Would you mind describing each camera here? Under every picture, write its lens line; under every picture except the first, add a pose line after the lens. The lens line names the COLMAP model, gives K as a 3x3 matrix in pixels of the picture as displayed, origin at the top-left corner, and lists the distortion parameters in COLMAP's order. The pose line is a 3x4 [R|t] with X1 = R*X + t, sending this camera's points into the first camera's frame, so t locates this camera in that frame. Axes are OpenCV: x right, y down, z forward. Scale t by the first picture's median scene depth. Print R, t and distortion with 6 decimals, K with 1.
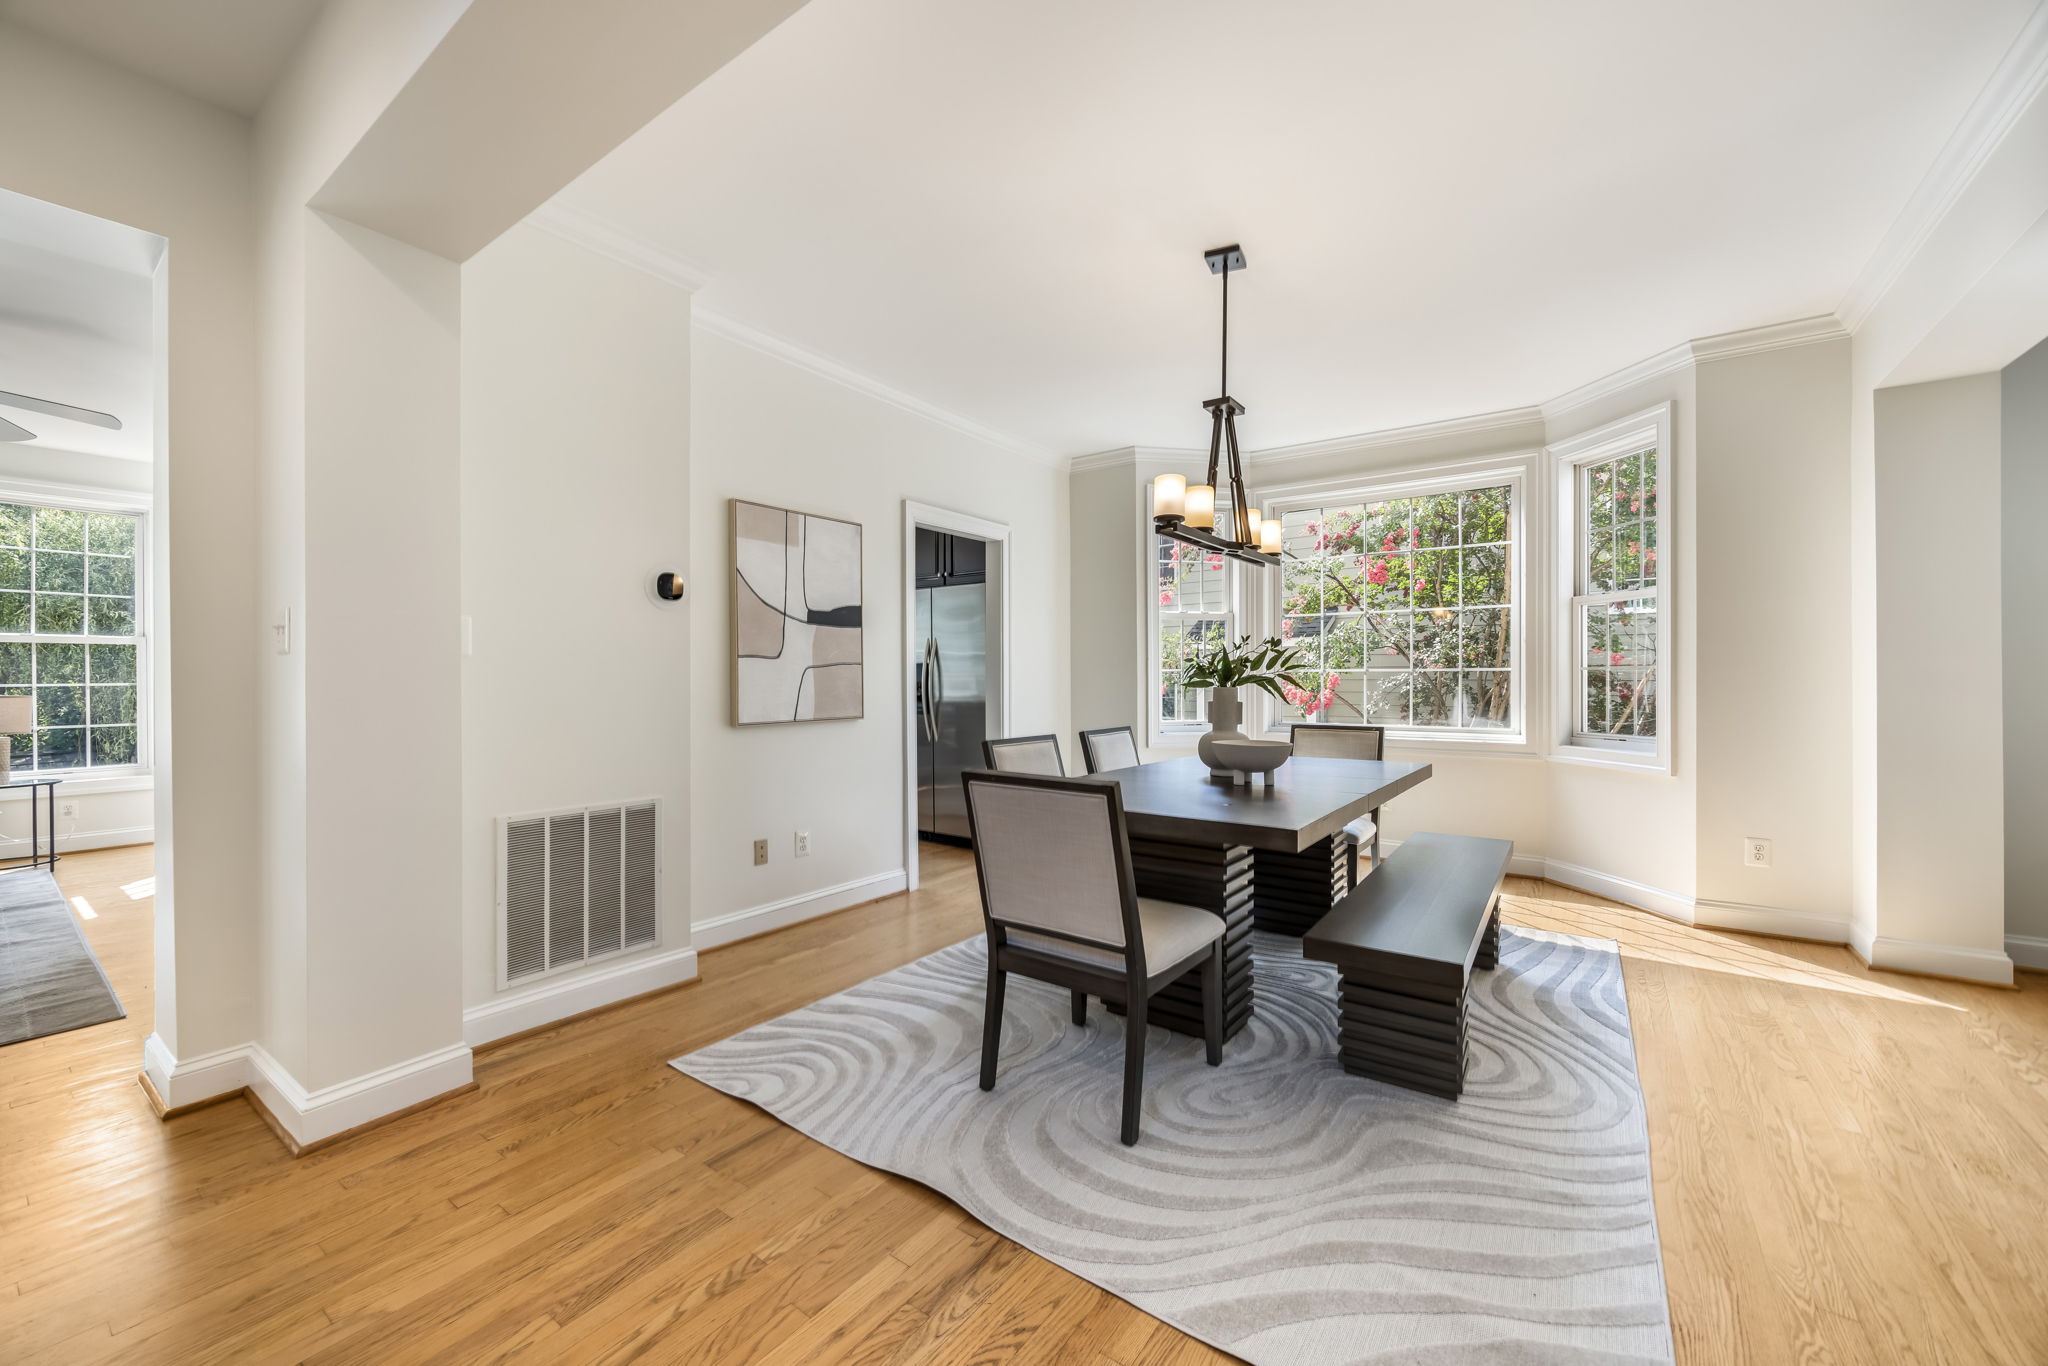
lens RADIAL K [[797.5, 0, 1024.0], [0, 797.5, 683.0], [0, 0, 1]] dist [0.000202, -0.000156]
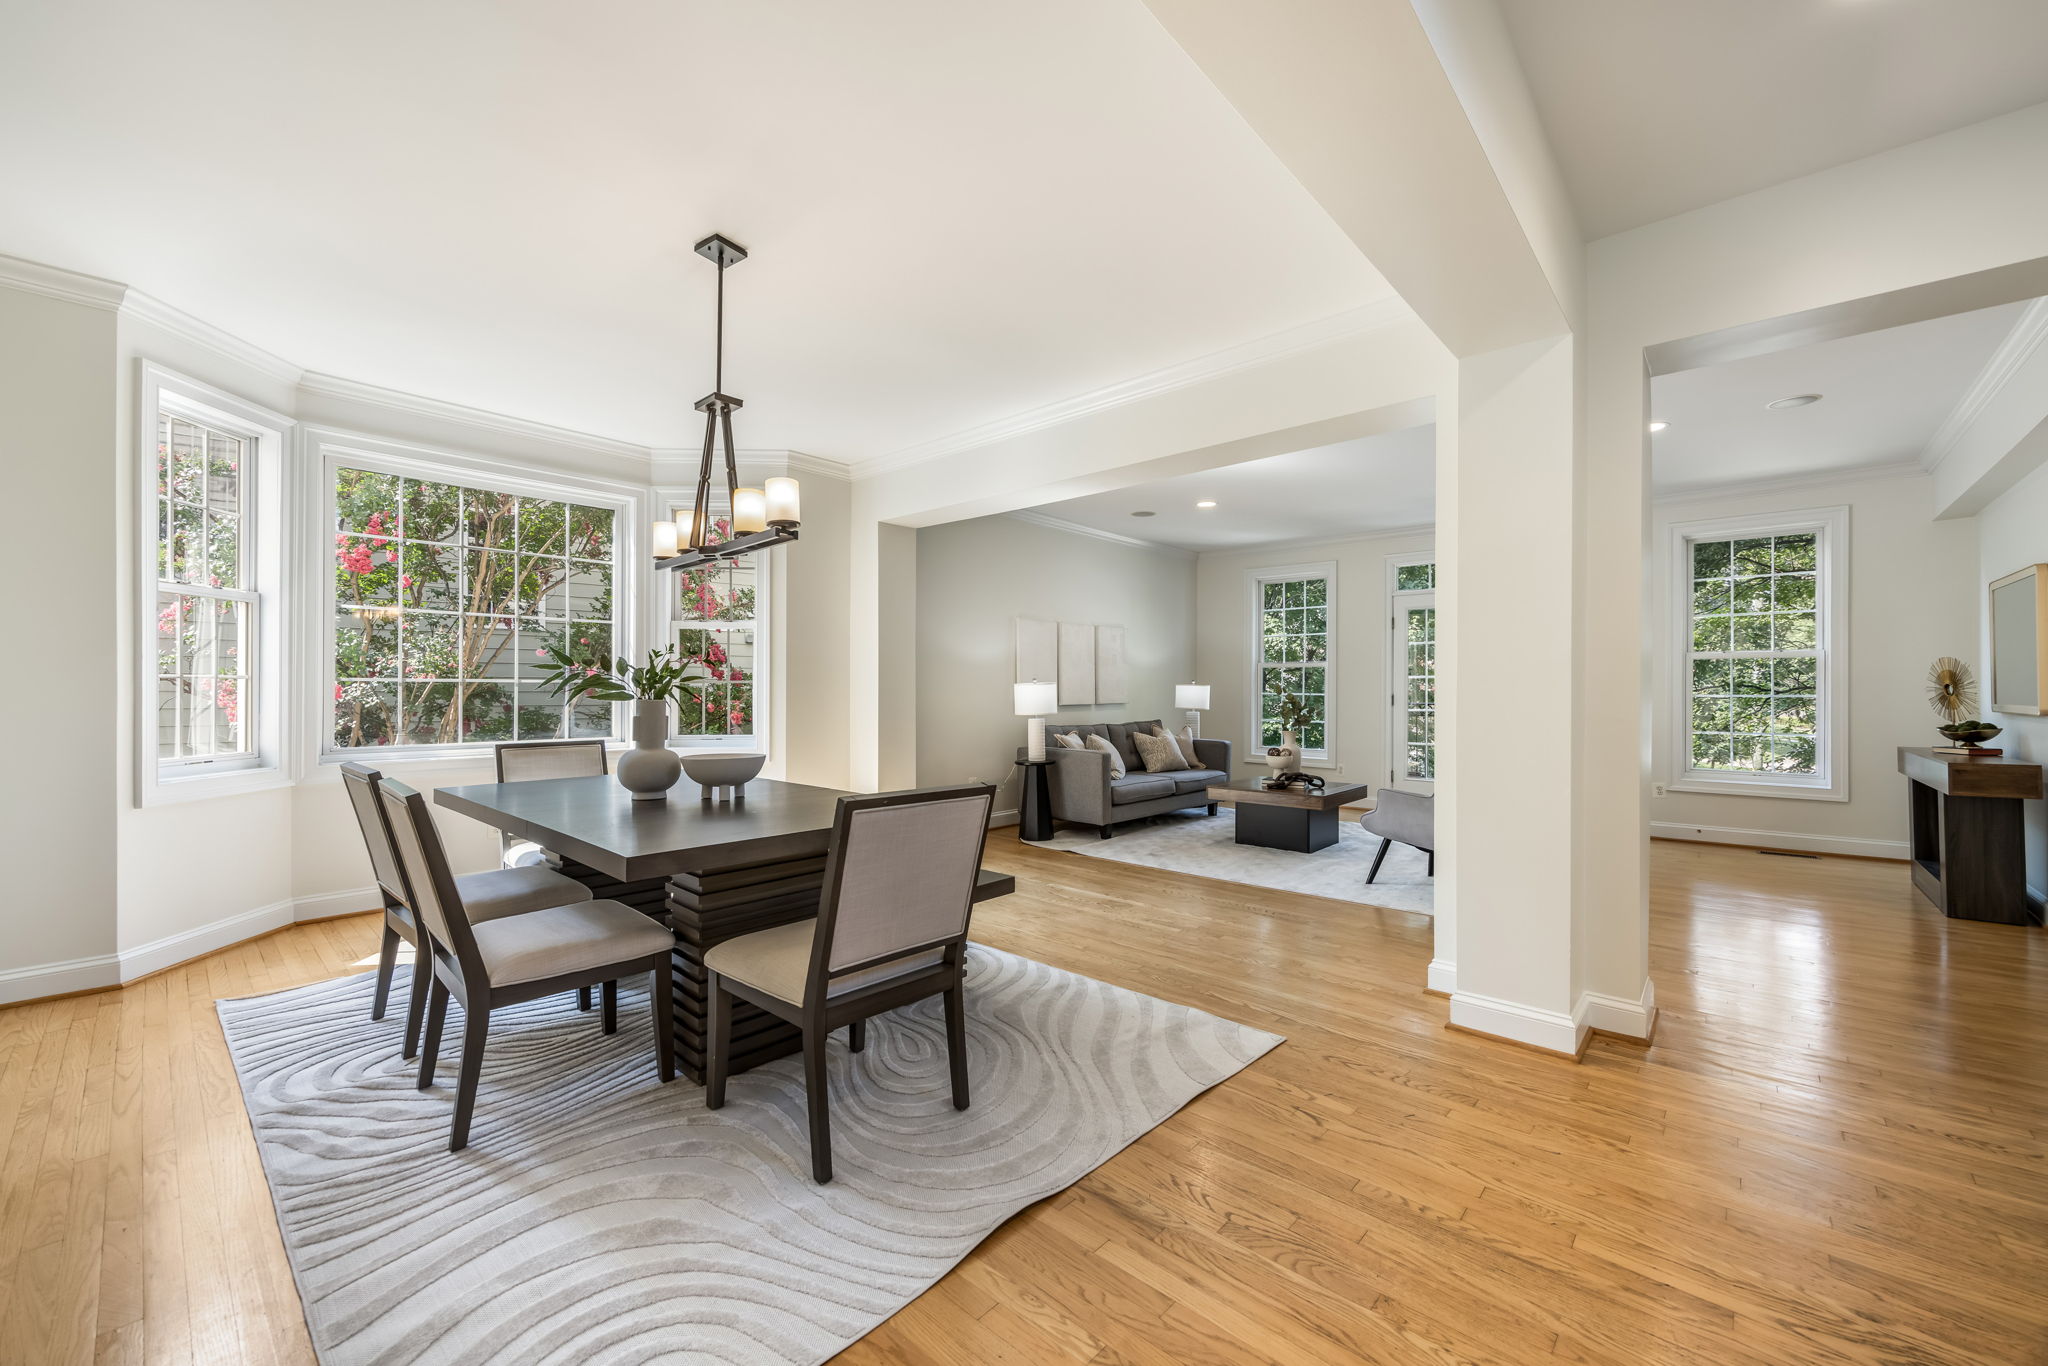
lens RADIAL K [[804.8, 0, 1029.3], [0, 804.8, 699.1], [0, 0, 1]] dist [-0.003730, -0.000206]
pose [[0.108691, -0.010001, 0.994025, -0.660444], [0.005163, 0.999942, 0.009496, -0.003140], [-0.994062, 0.004100, 0.108736, 0.533105]]
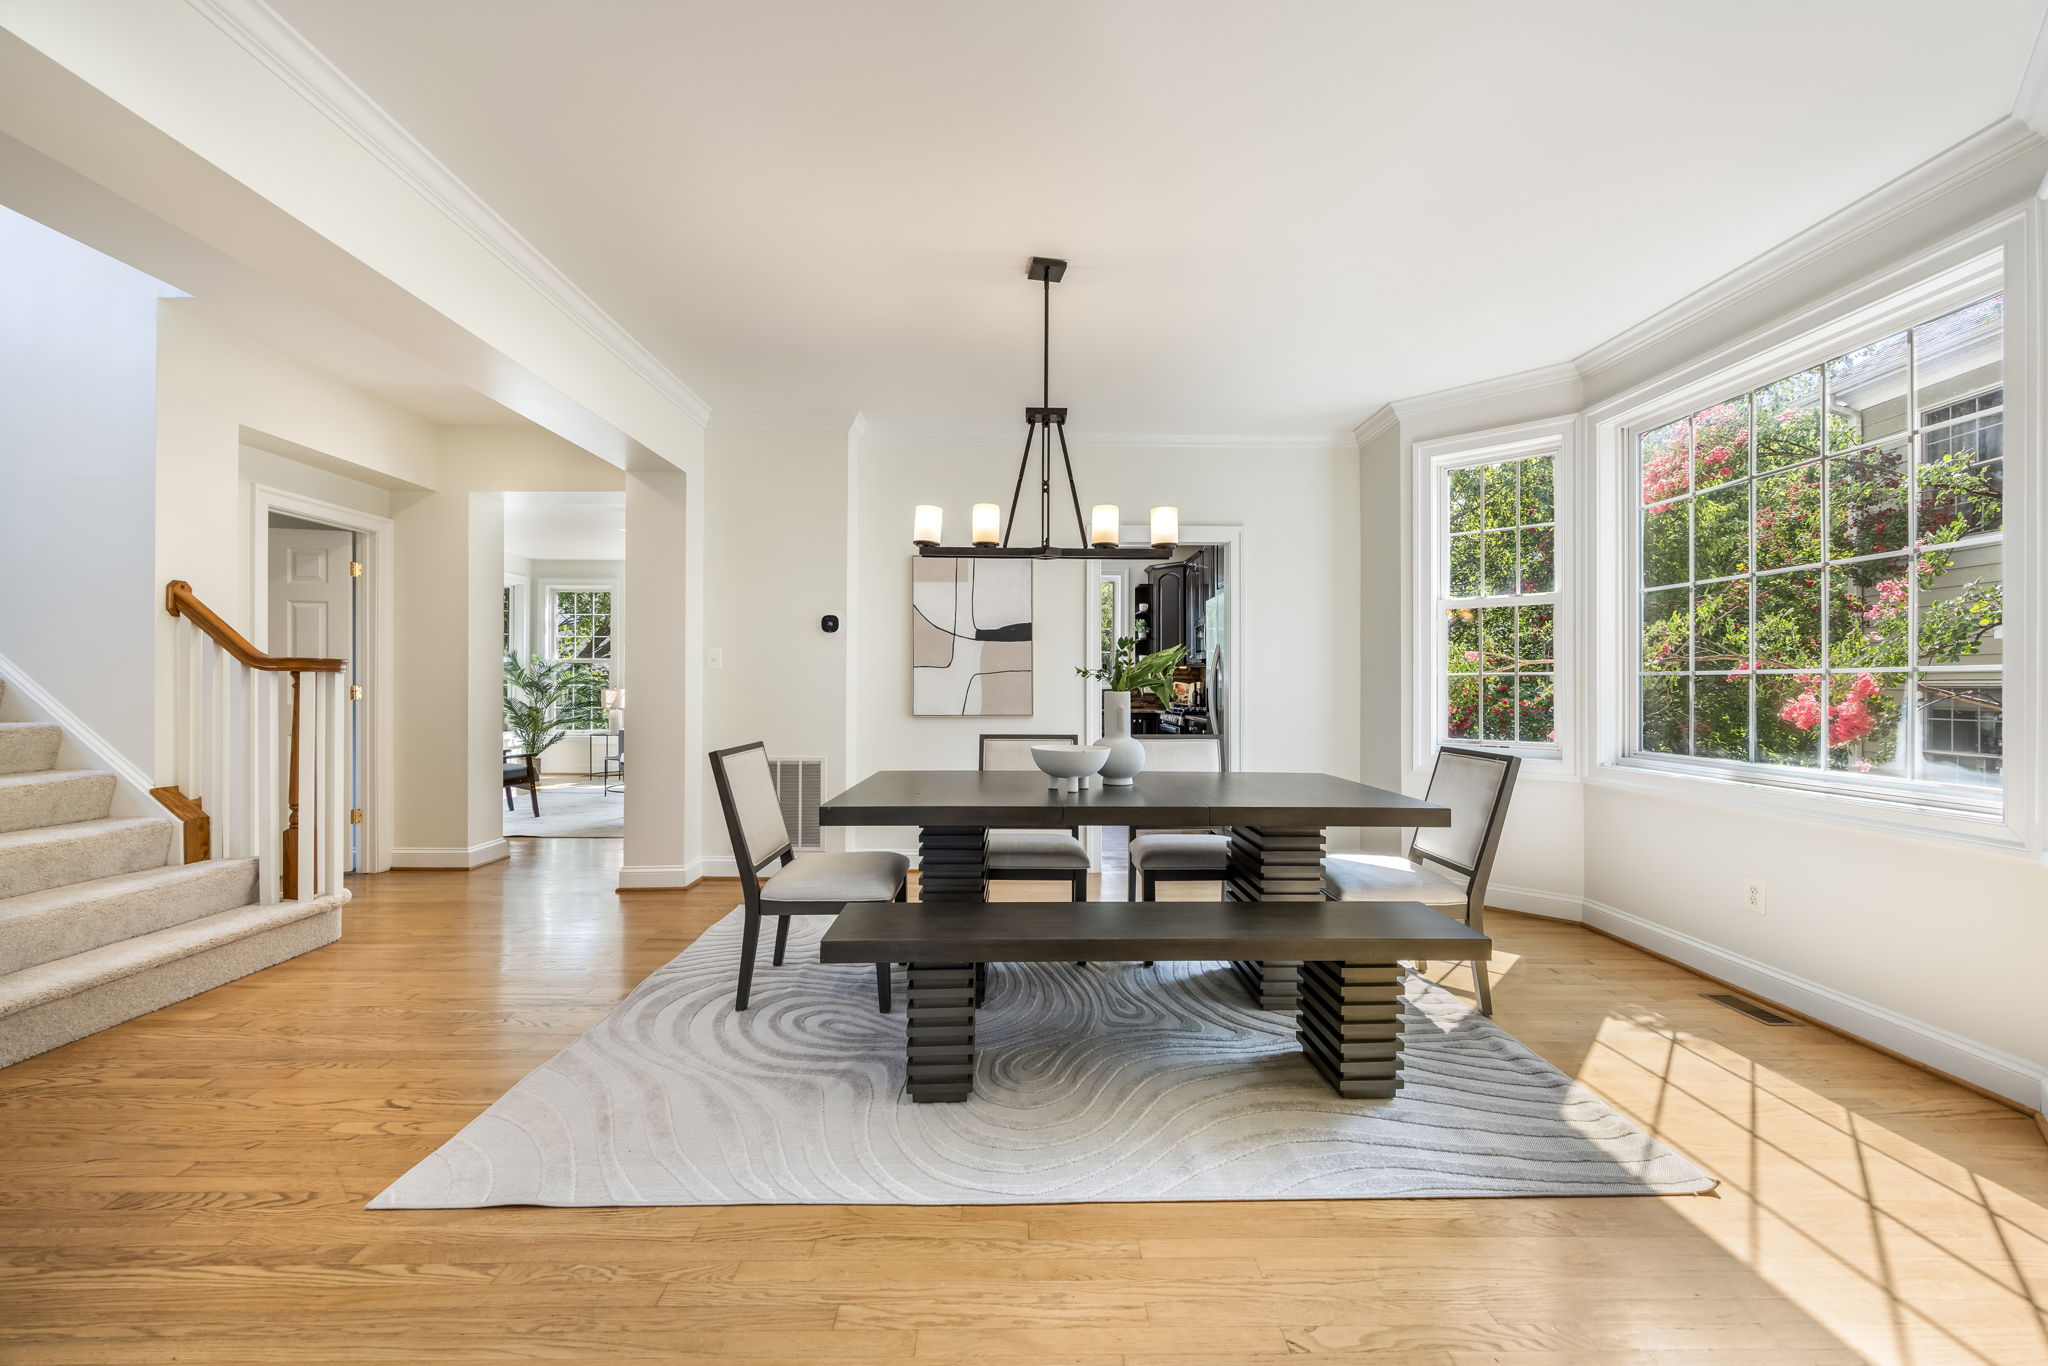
lens RADIAL K [[797.5, 0, 1024.0], [0, 797.5, 683.0], [0, 0, 1]] dist [0.000202, -0.000156]
pose [[0.599522, 0.001677, -0.800356, 1.050565], [-0.009421, 0.999943, -0.004962, 0.000323], [0.800303, 0.010515, 0.599504, 0.375515]]
